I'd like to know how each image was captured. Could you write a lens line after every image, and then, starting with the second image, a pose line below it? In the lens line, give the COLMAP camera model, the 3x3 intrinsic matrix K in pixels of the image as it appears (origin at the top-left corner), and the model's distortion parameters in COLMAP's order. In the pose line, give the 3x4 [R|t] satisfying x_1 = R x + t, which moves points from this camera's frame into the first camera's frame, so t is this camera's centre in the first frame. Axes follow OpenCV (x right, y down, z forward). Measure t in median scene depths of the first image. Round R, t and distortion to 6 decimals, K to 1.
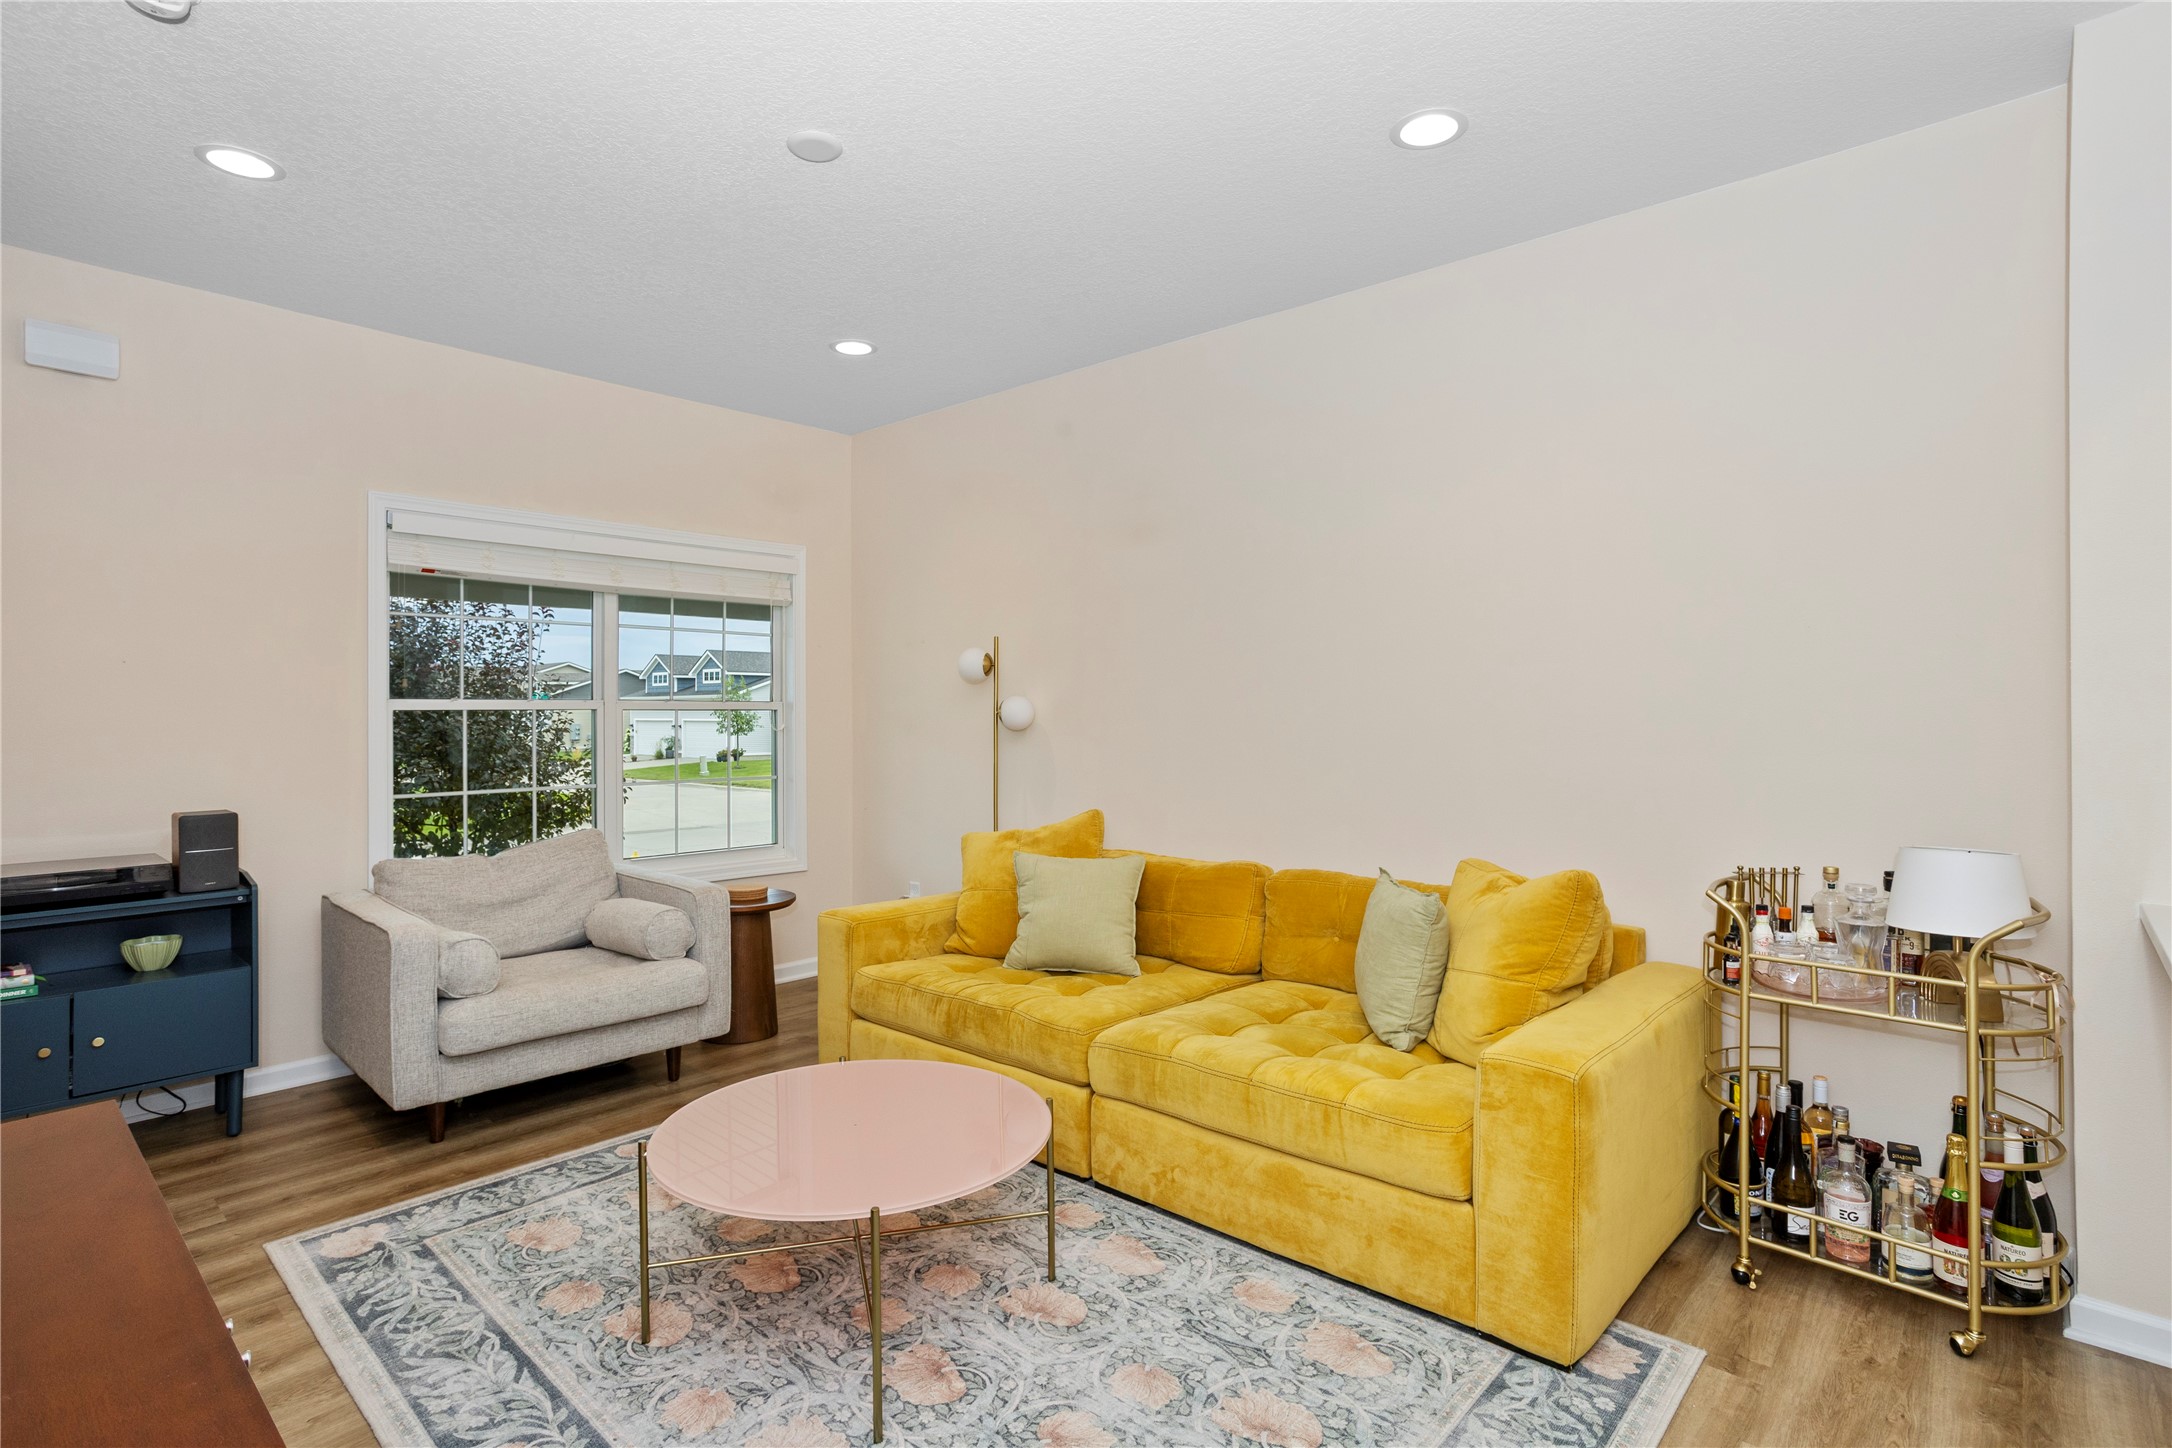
lens RADIAL K [[1065.6, 0, 1089.1], [0, 1065.6, 729.1], [0, 0, 1]] dist [-0.018811, 0.006003]
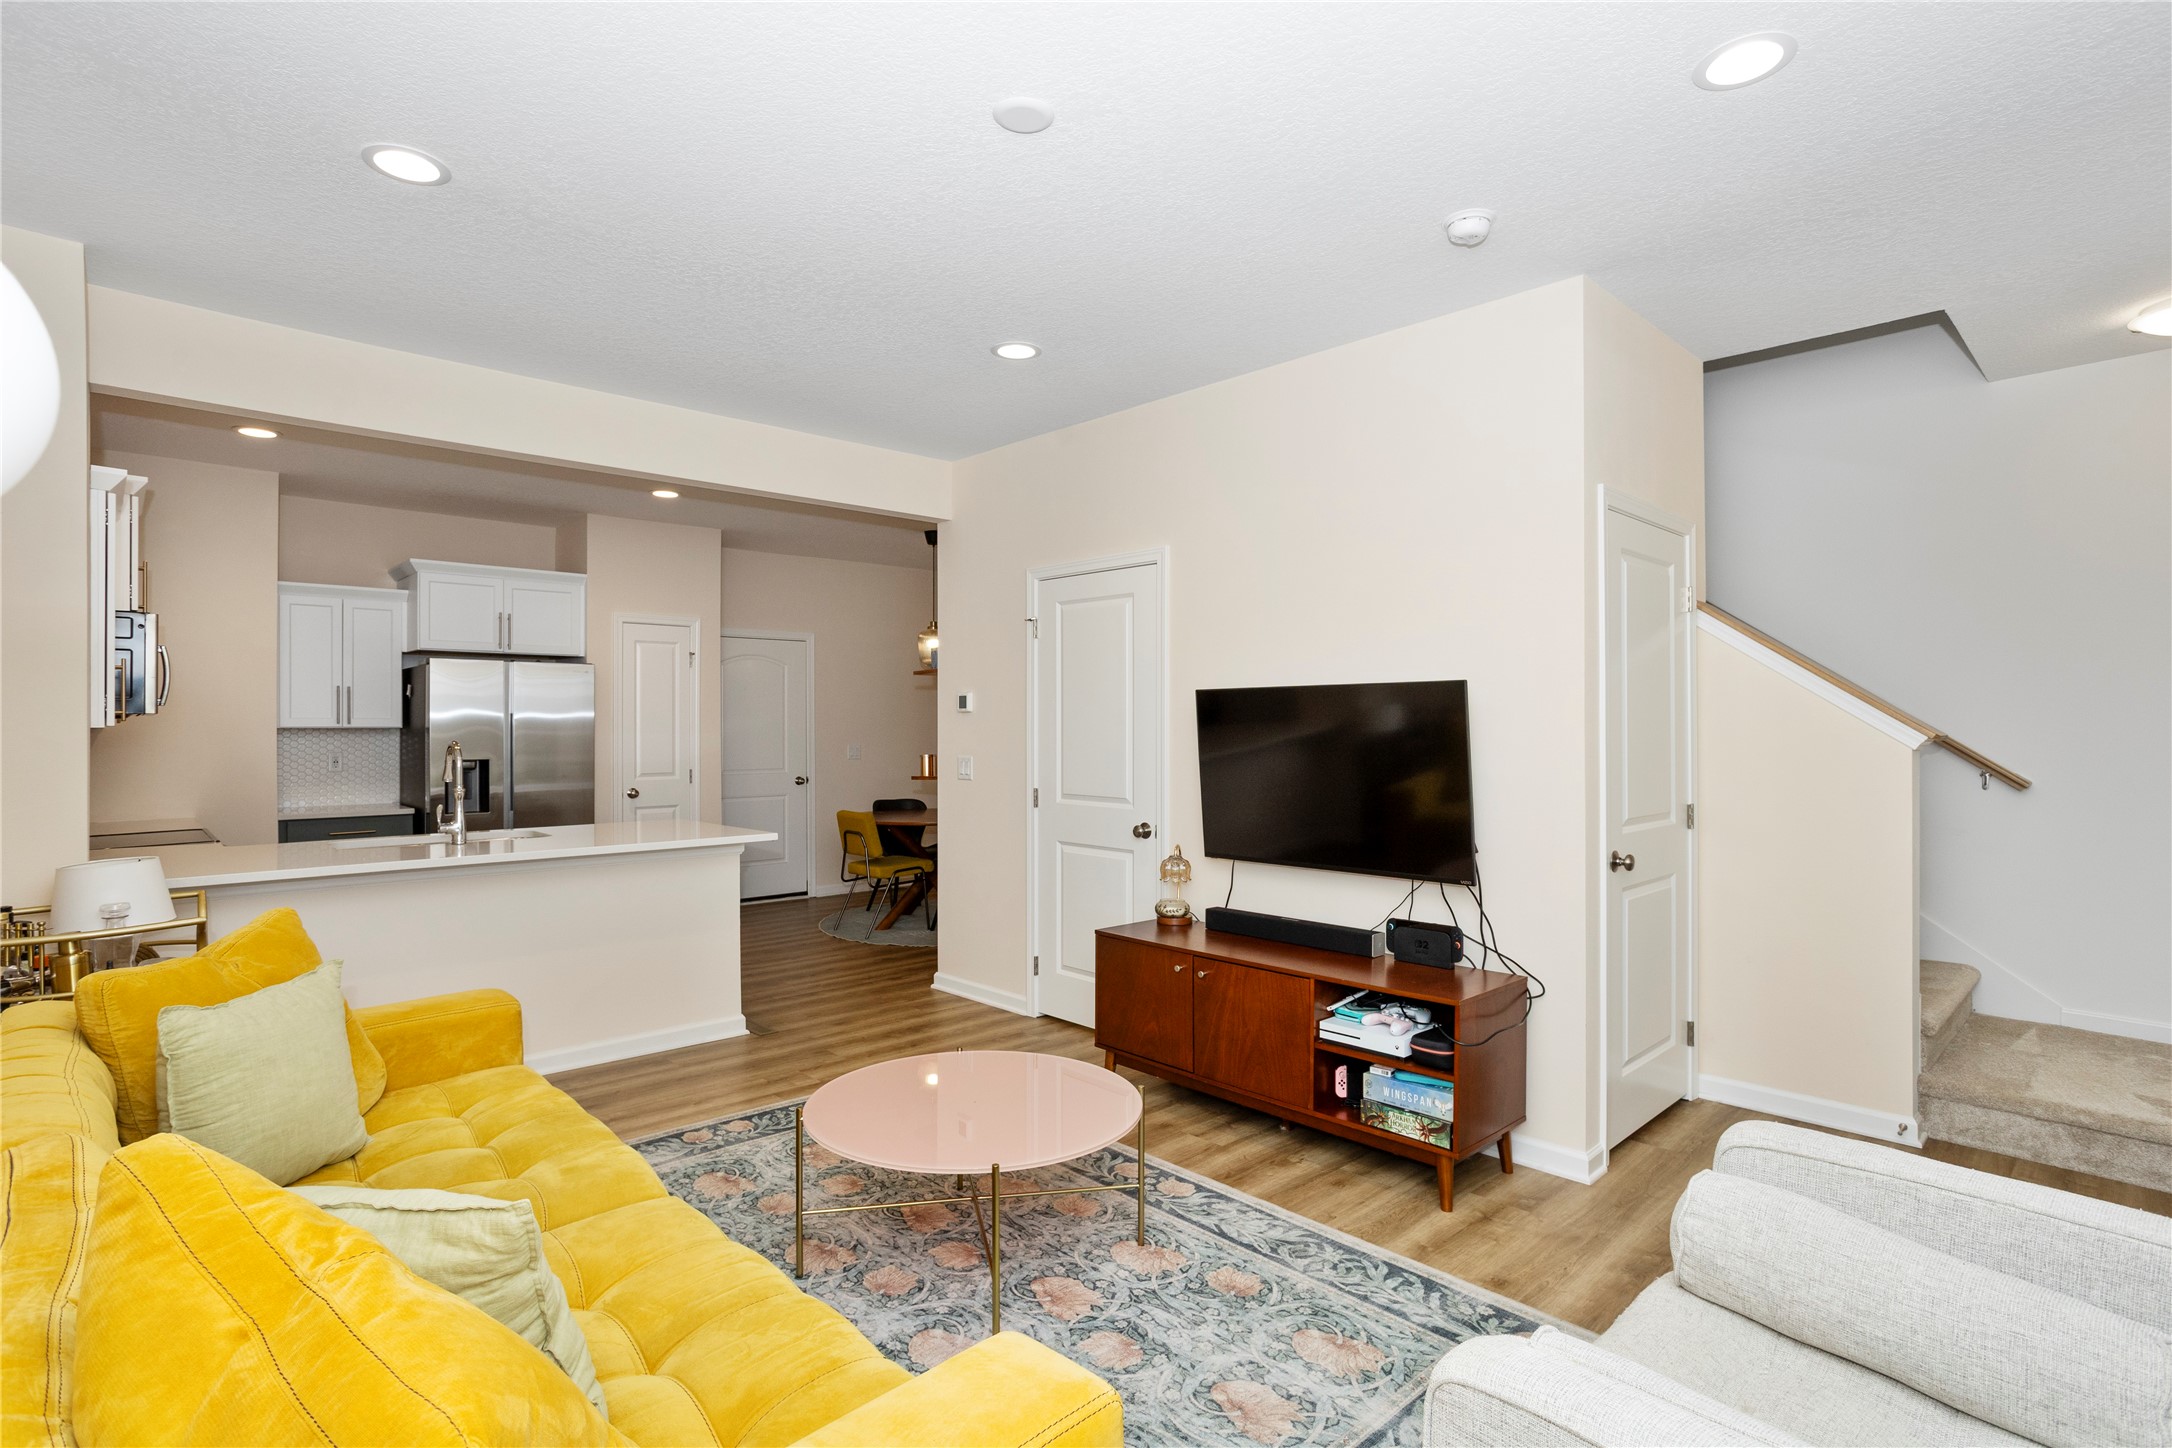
lens RADIAL K [[1065.6, 0, 1086.2], [0, 1065.6, 690.3], [0, 0, 1]] dist [-0.018811, 0.006003]
pose [[-0.996565, 0.009632, 0.082253, -0.421037], [0.008103, 0.999789, -0.018897, -0.053902], [-0.082418, -0.018166, -0.996432, 2.065968]]
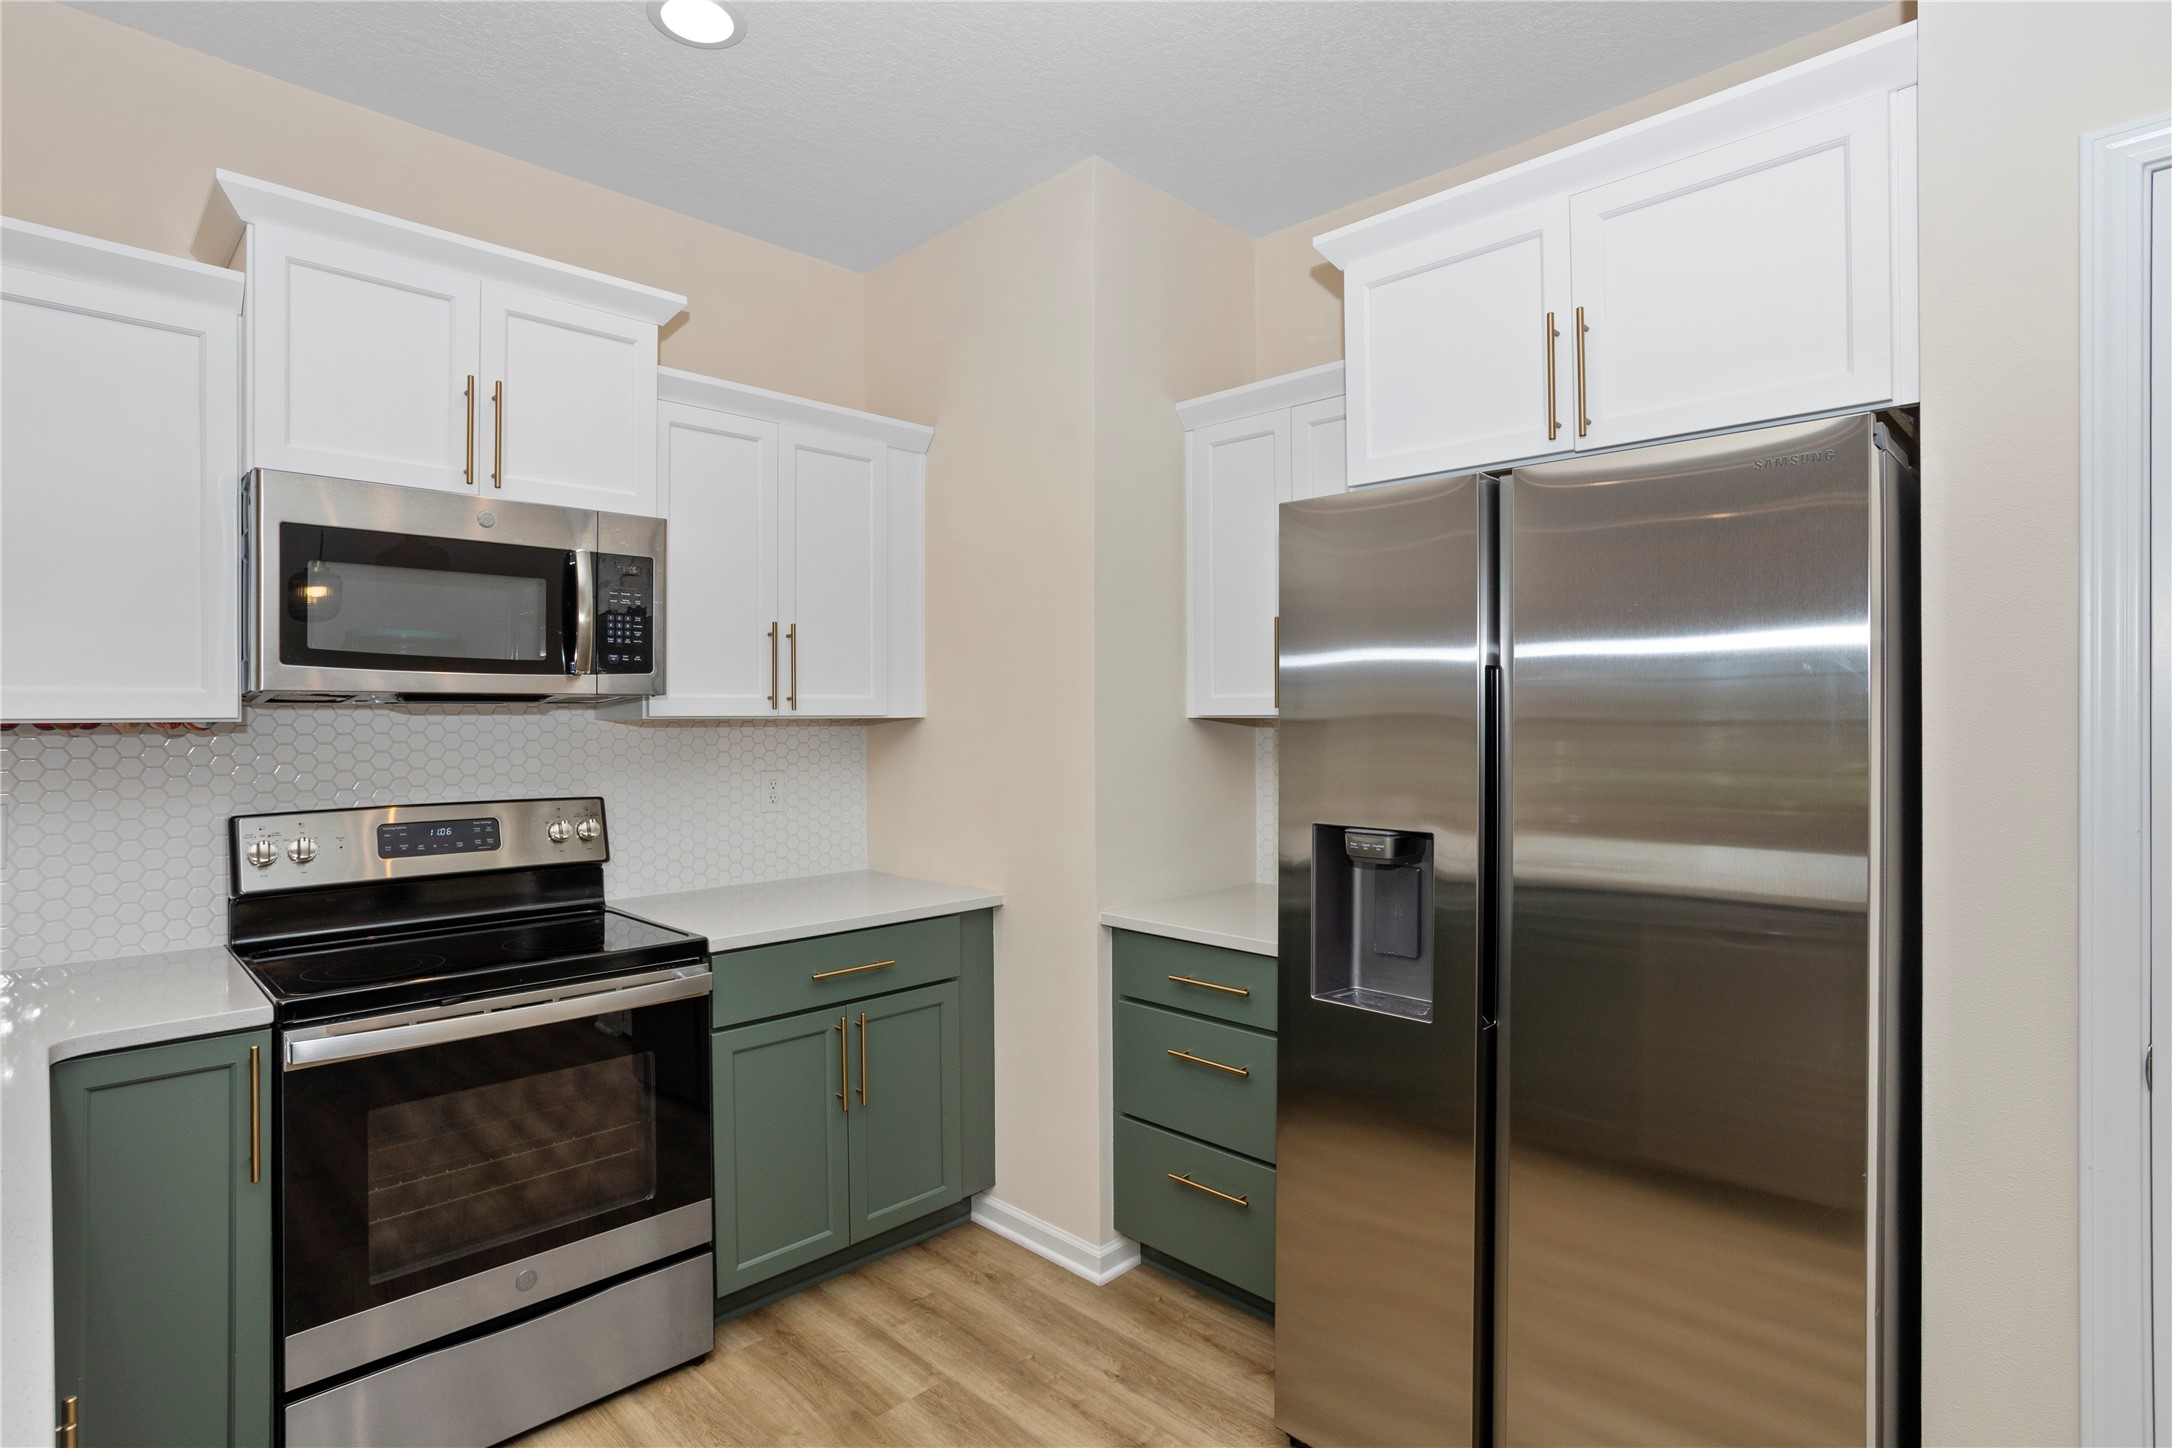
lens RADIAL K [[1077.7, 0, 1087.9], [0, 1077.7, 715.6], [0, 0, 1]] dist [-0.033952, 0.008752]
pose [[0.047512, 0.006551, 0.998849, 0.492180], [0.018980, 0.999792, -0.007460, -0.025073], [-0.998690, 0.019312, 0.047378, -0.182331]]
